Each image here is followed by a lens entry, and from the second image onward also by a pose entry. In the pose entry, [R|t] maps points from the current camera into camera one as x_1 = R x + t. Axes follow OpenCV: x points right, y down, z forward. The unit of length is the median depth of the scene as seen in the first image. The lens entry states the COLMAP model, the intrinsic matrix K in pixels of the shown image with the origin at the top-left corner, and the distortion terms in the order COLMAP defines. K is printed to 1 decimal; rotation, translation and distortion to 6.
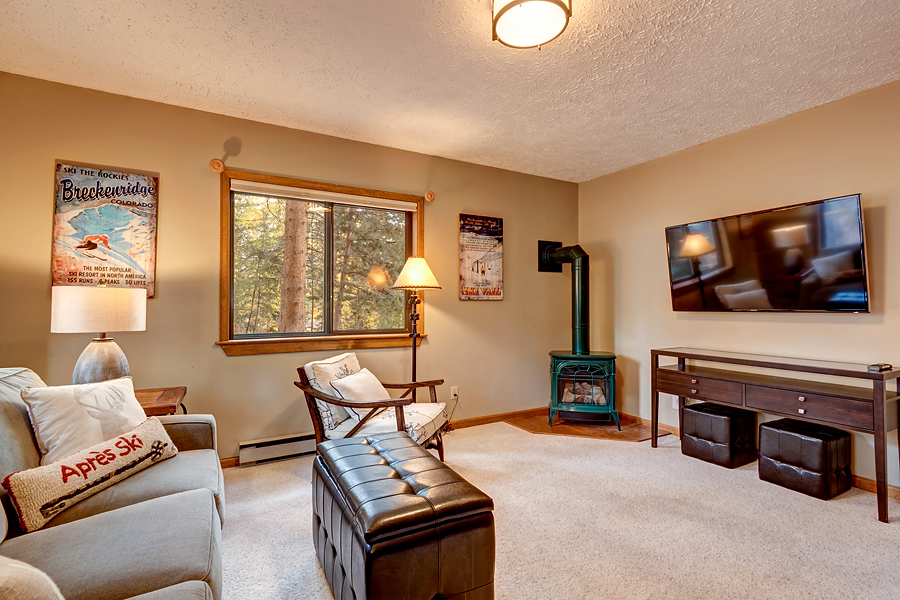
lens RADIAL K [[423.7, 0, 451.3], [0, 423.7, 300.2], [0, 0, 1]] dist [0.001497, -0.000348]
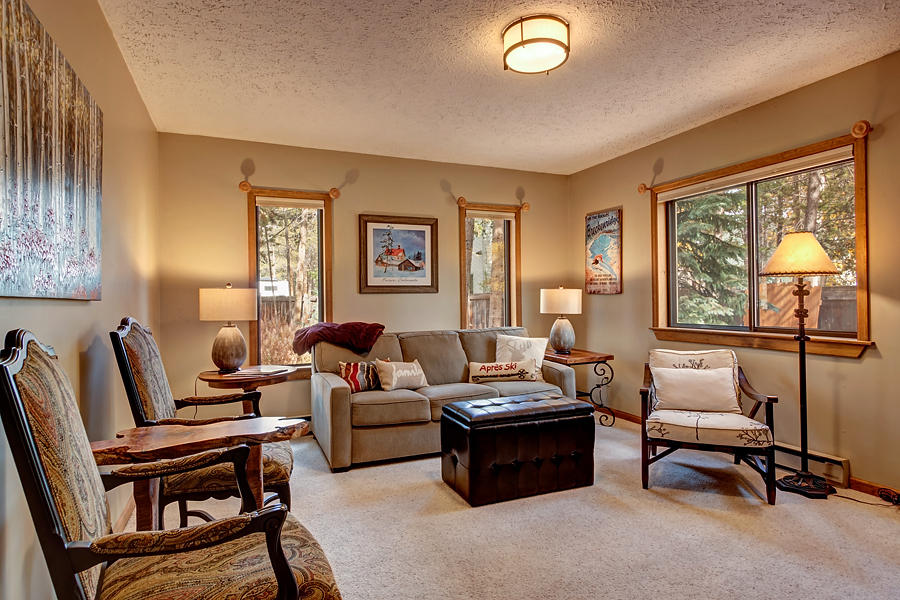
lens RADIAL K [[478.1, 0, 448.6], [0, 478.1, 298.4], [0, 0, 1]] dist [0.007037, -0.001688]
pose [[-0.099848, -0.003923, -0.994995, 0.998803], [0.014078, 0.999887, -0.005355, 0.012656], [0.994903, -0.014542, -0.099781, 0.593332]]
